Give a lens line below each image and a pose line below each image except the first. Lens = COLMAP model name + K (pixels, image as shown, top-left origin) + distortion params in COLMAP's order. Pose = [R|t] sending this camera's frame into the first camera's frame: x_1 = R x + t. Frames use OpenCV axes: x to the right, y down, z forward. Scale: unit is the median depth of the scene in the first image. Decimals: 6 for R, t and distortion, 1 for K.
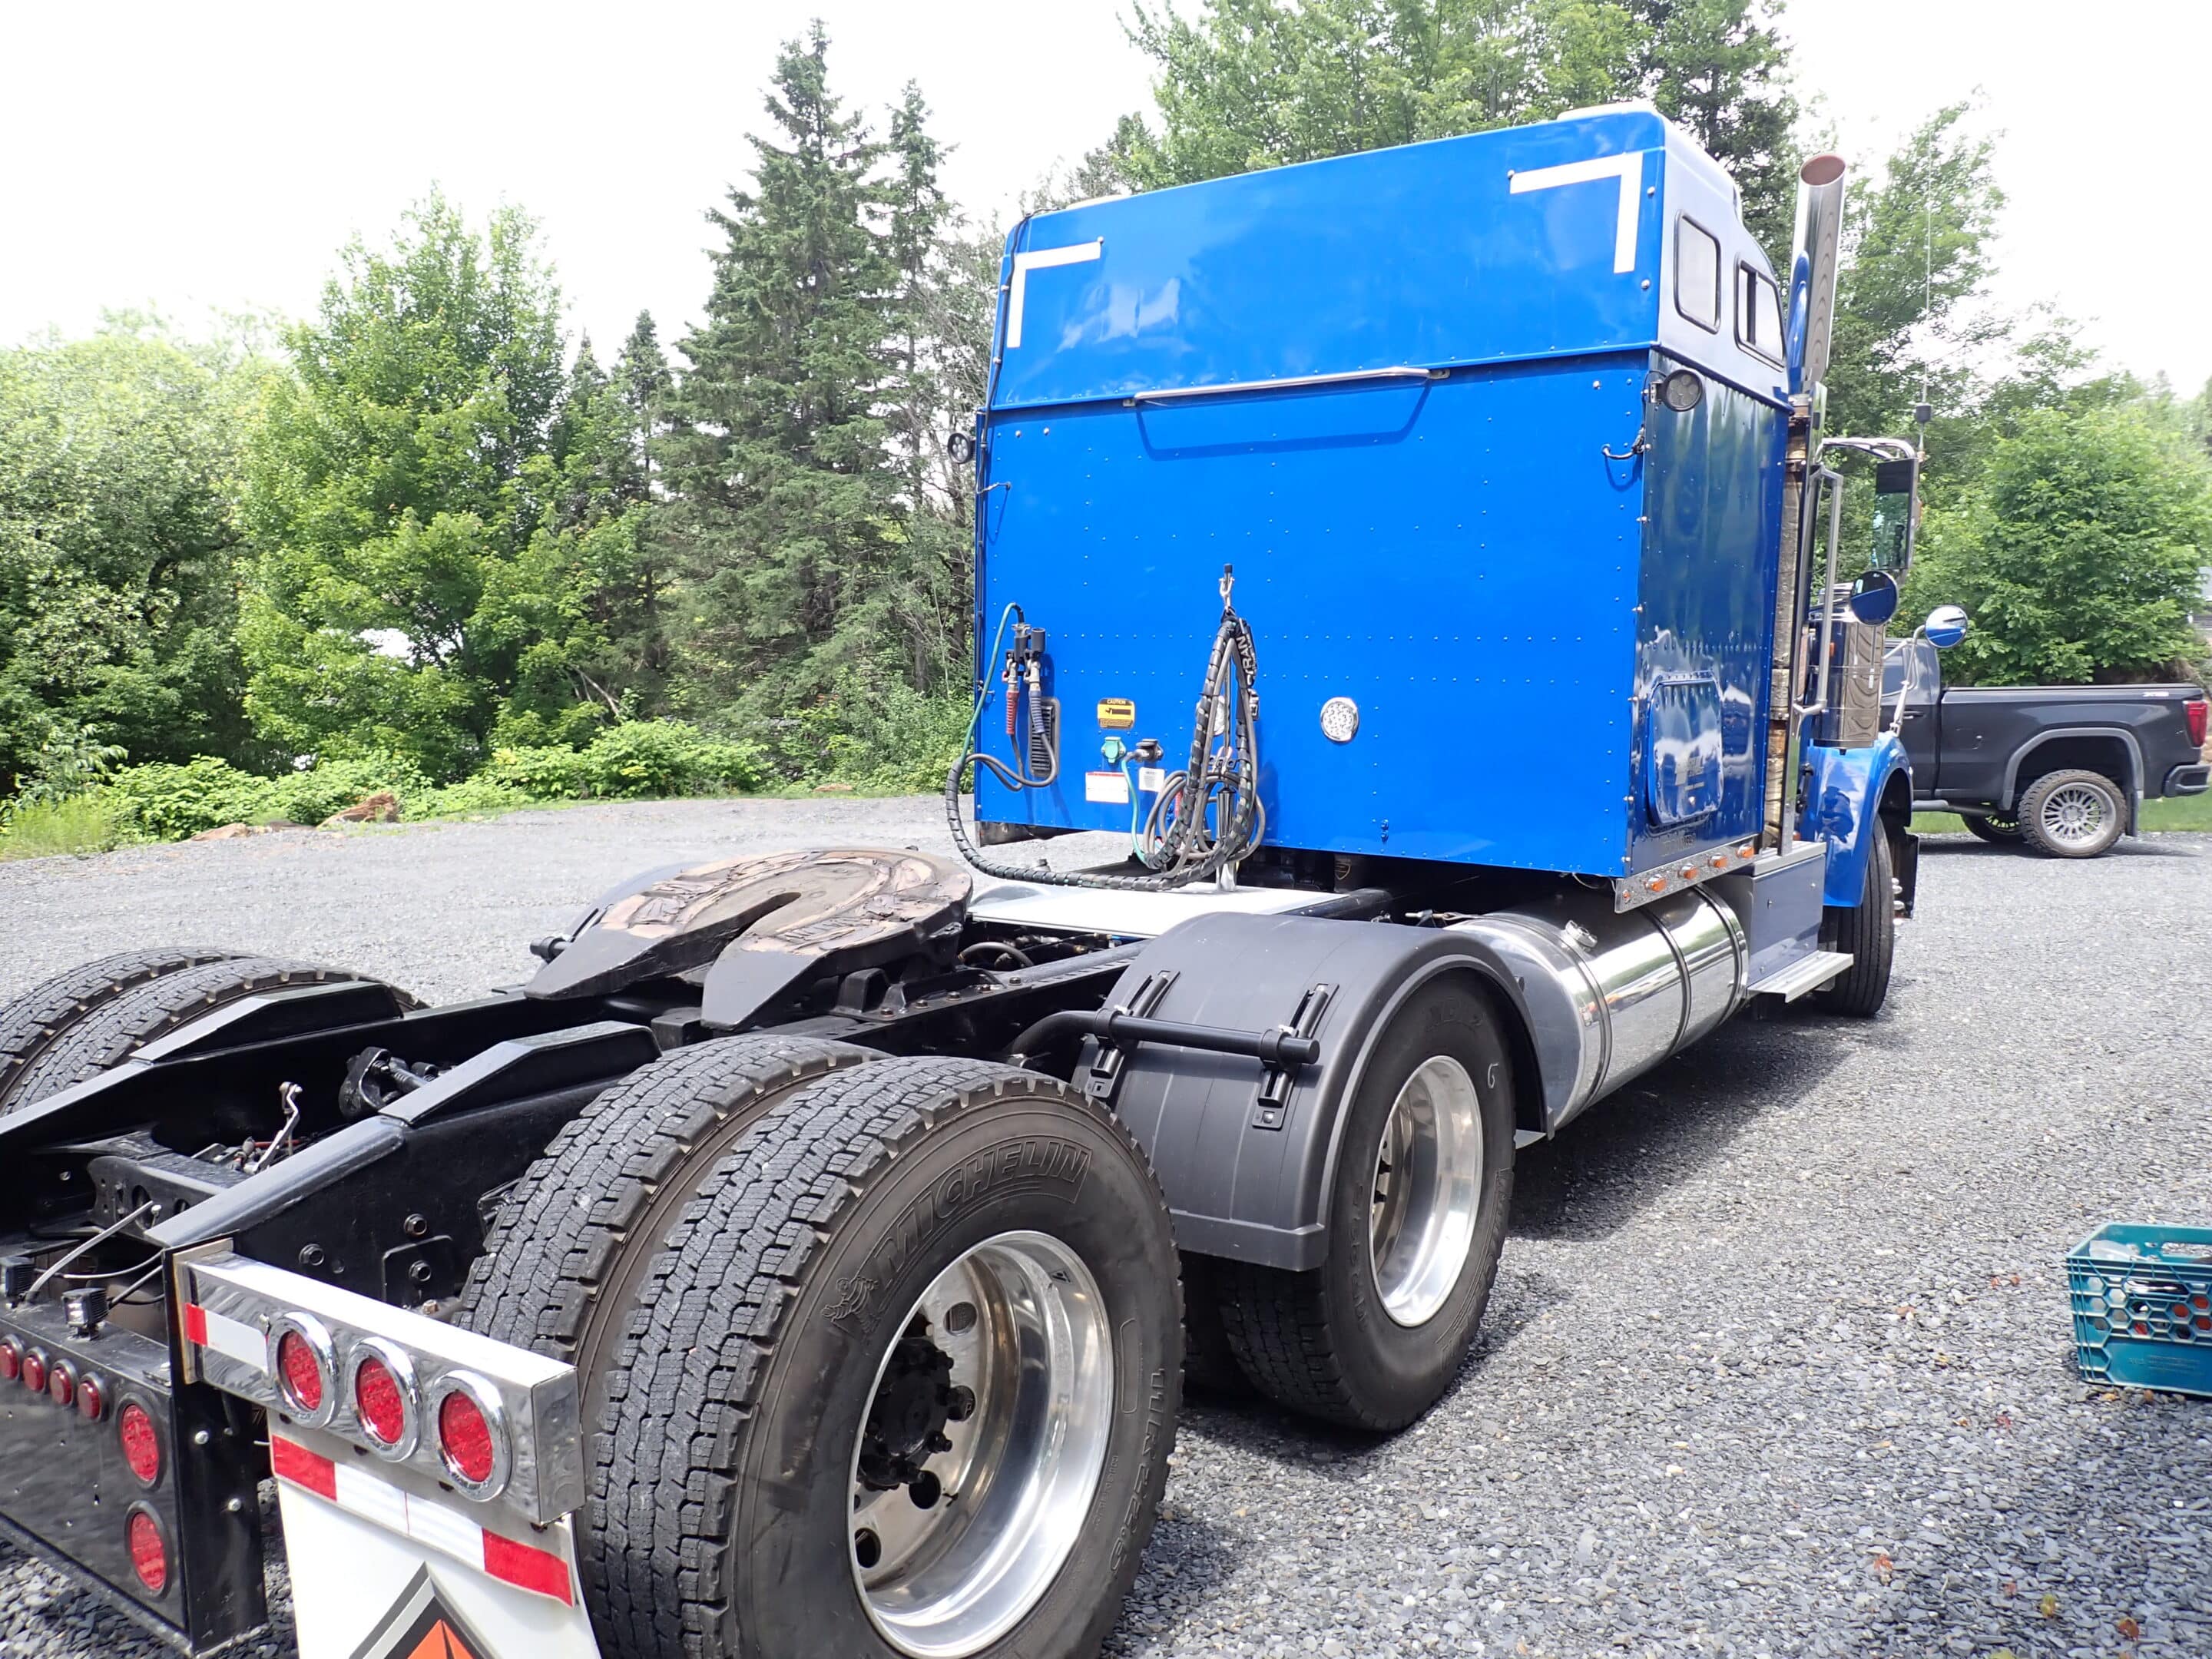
lens RADIAL K [[1604.2, 0, 1098.6], [0, 1604.2, 859.6], [0, 0, 1]] dist [0.005987, 0.005083]
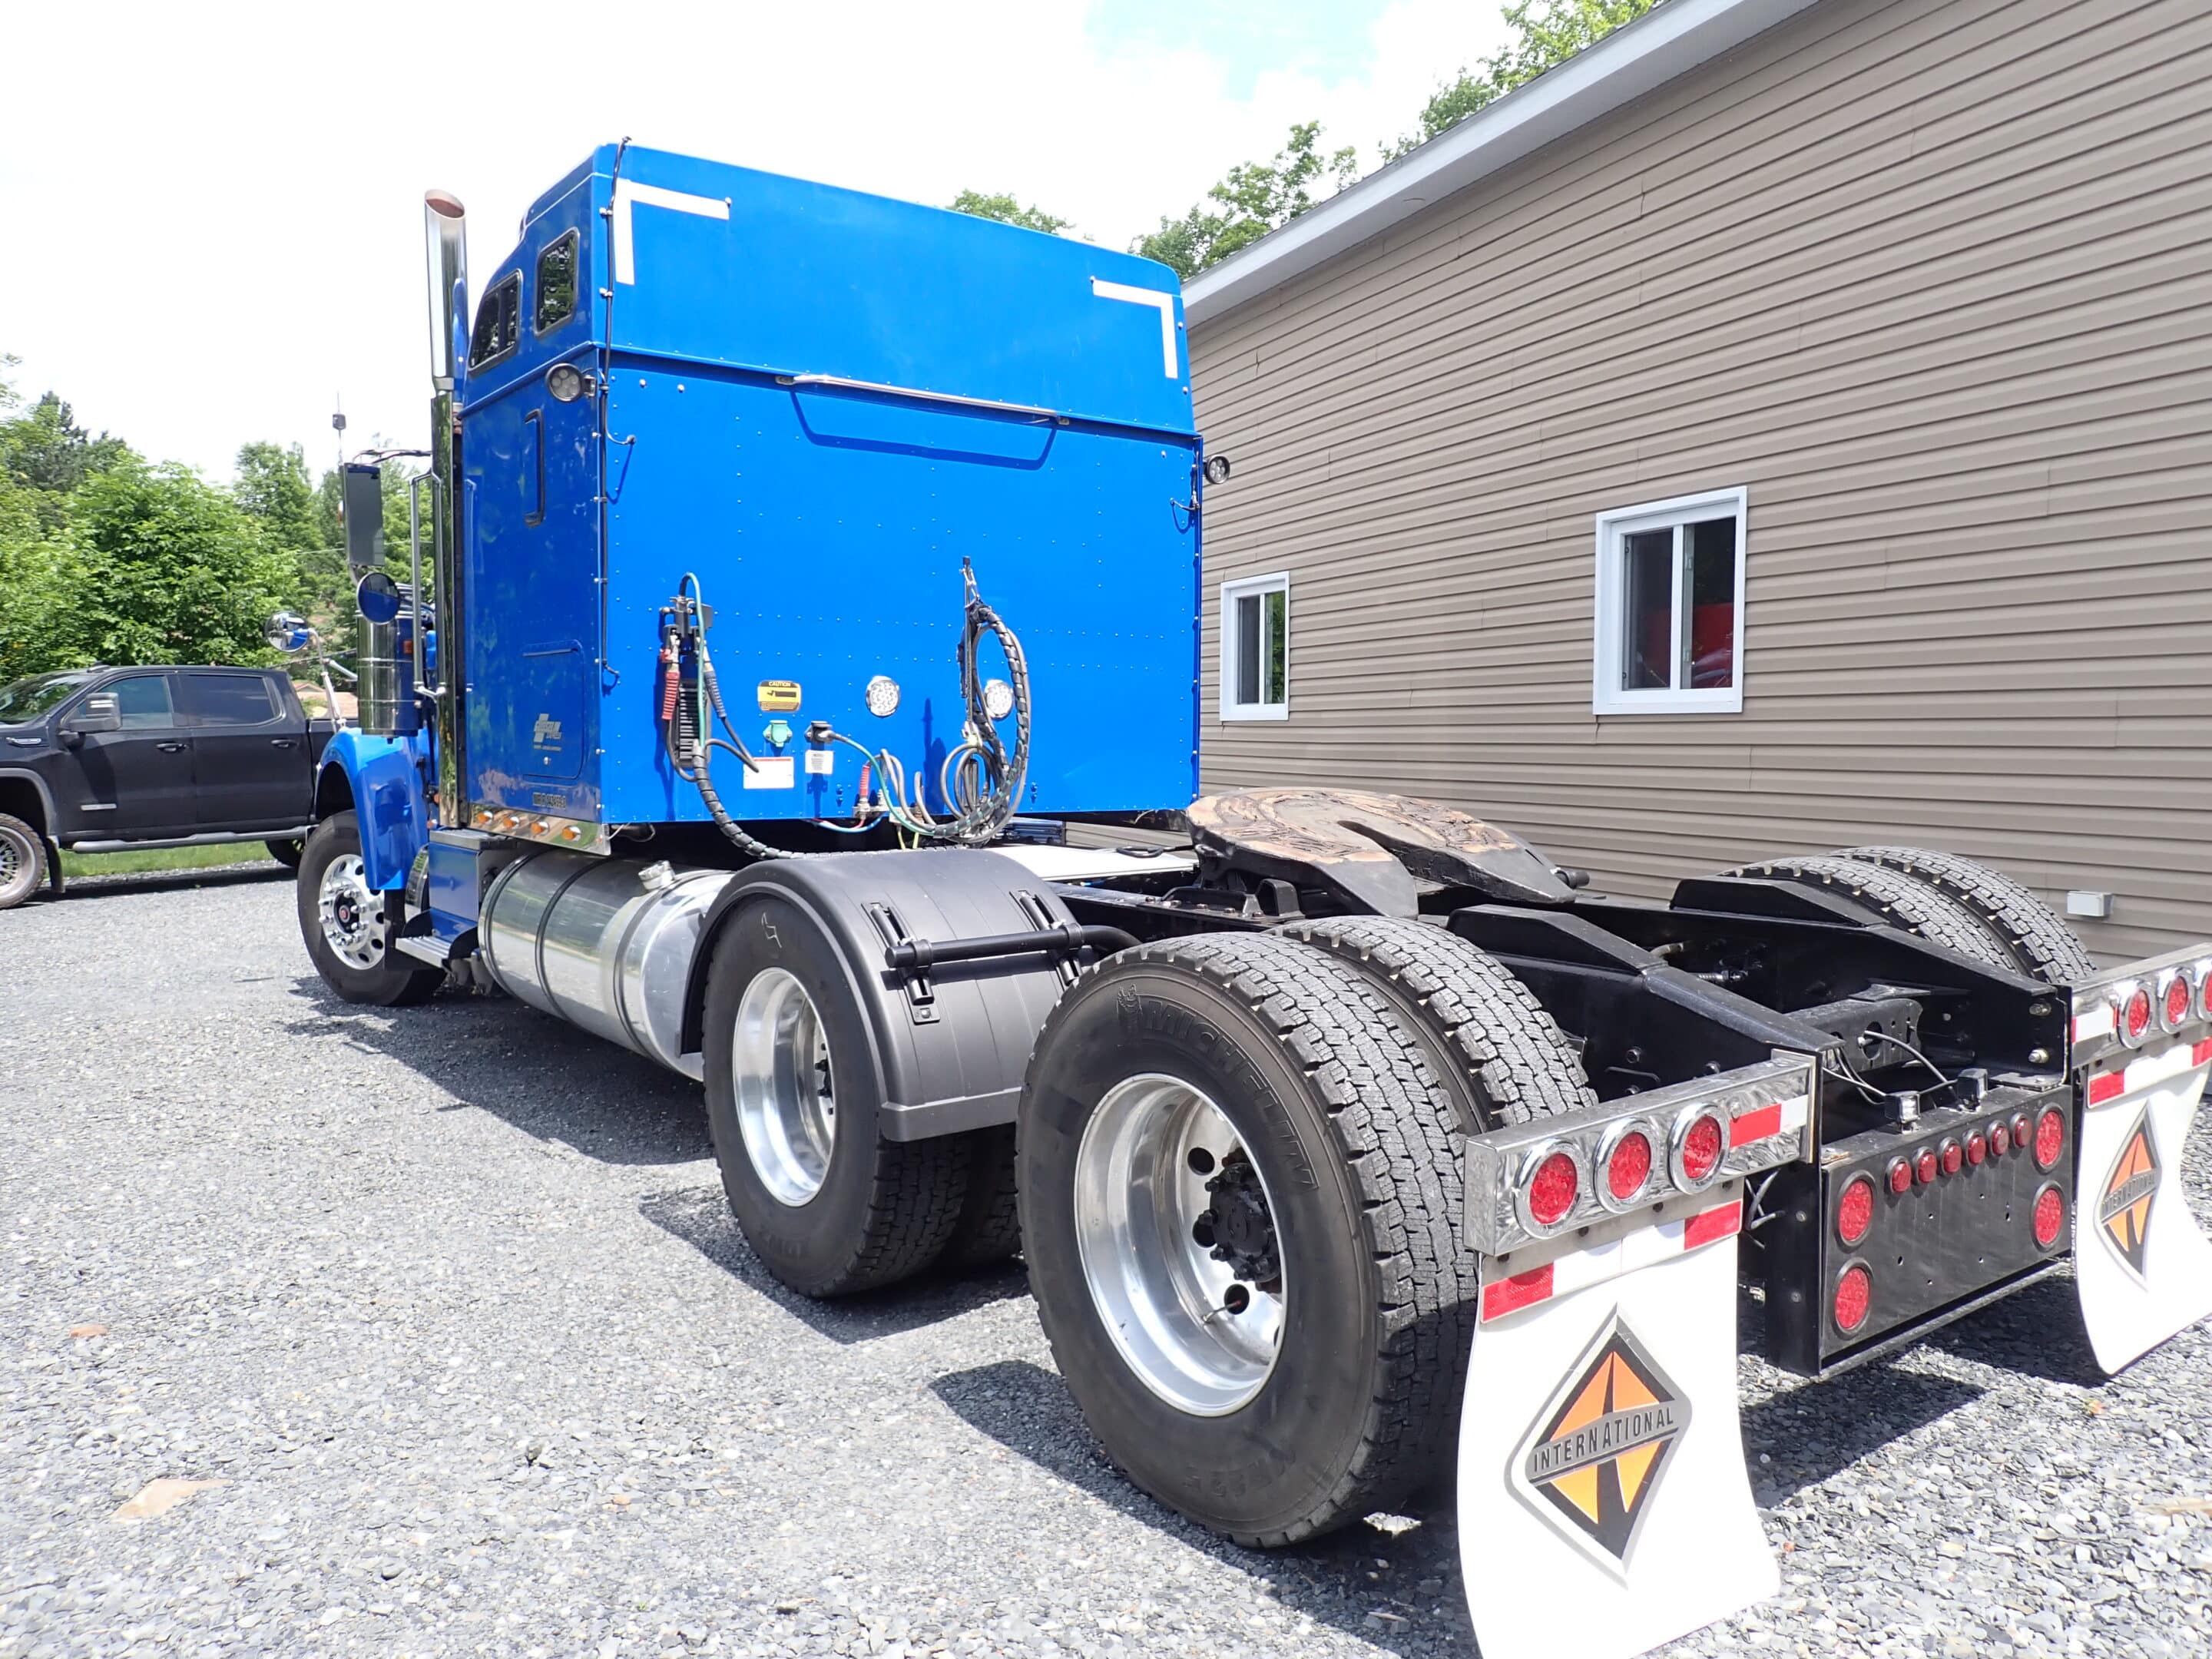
lens RADIAL K [[1604.2, 0, 1098.6], [0, 1604.2, 859.6], [0, 0, 1]] dist [0.005987, 0.005083]
pose [[0.350651, -0.082597, 0.932857, -0.837682], [0.111918, 0.992660, 0.045823, -0.015640], [-0.929795, 0.088335, 0.357321, 0.481895]]
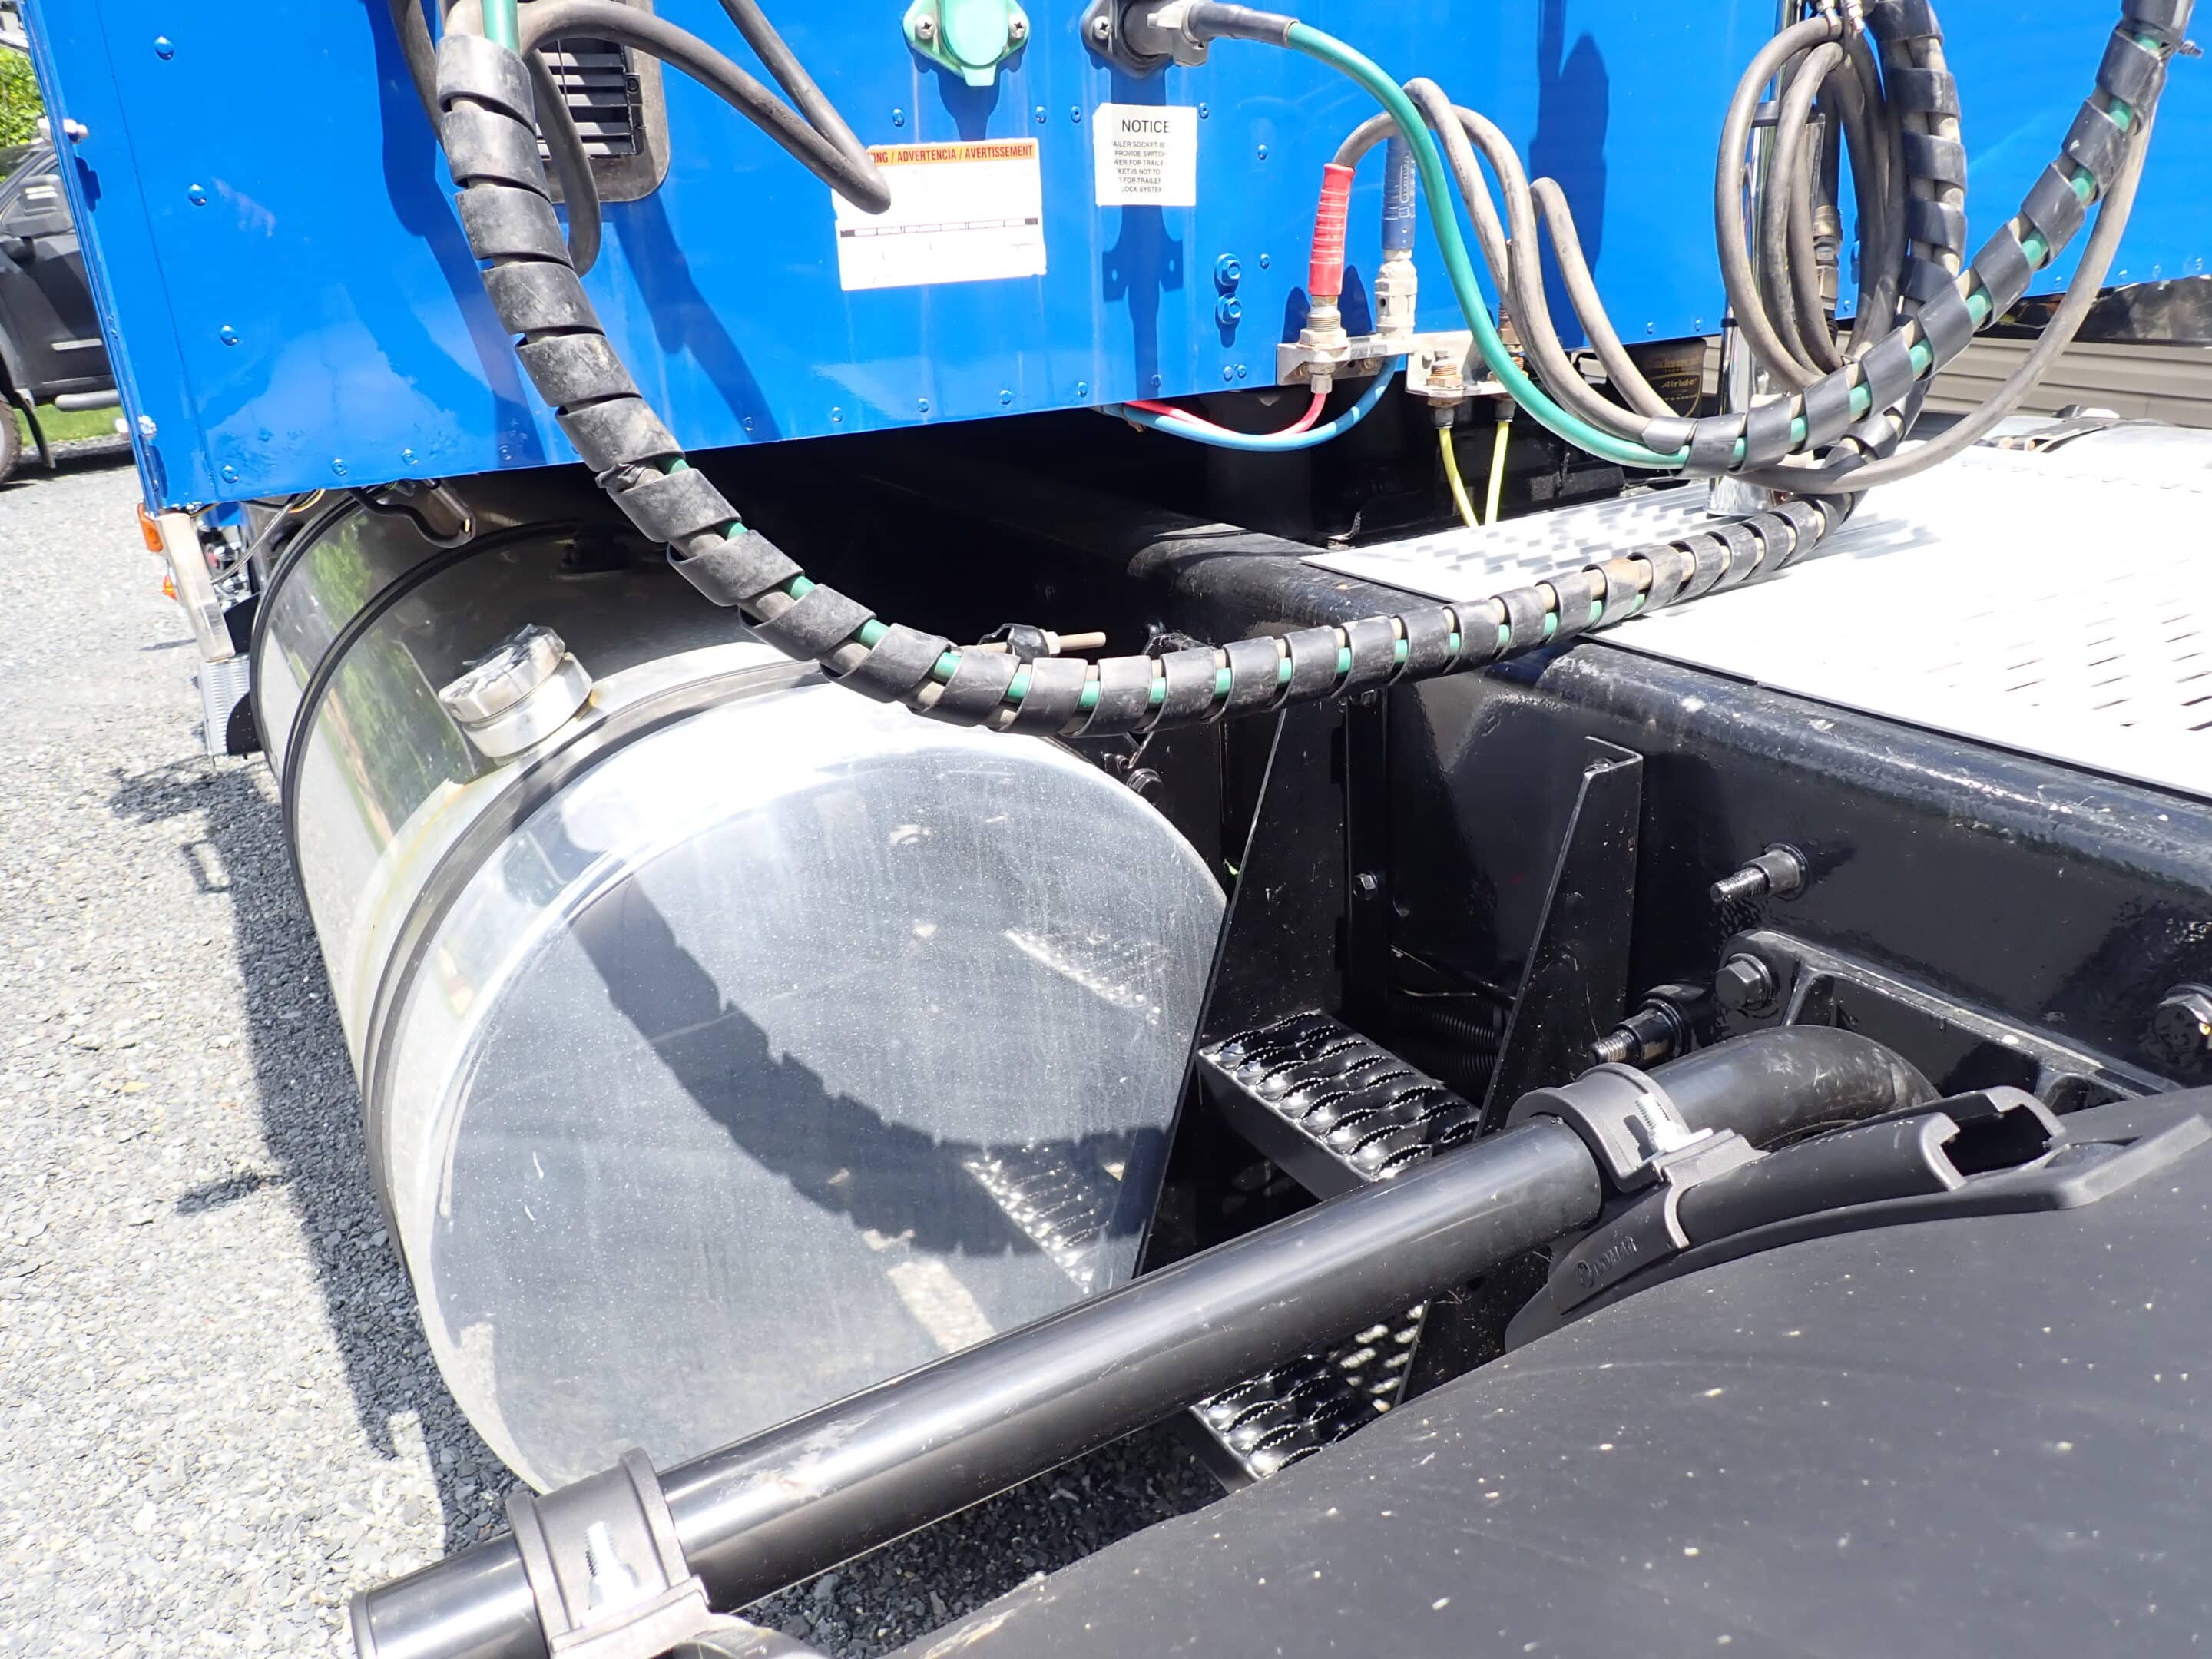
lens RADIAL K [[1604.2, 0, 1098.6], [0, 1604.2, 859.6], [0, 0, 1]] dist [0.005987, 0.005083]
pose [[0.461050, -0.371220, 0.805995, -0.199148], [0.163424, 0.928277, 0.334057, -0.033394], [-0.872196, -0.022298, 0.488649, 0.880586]]
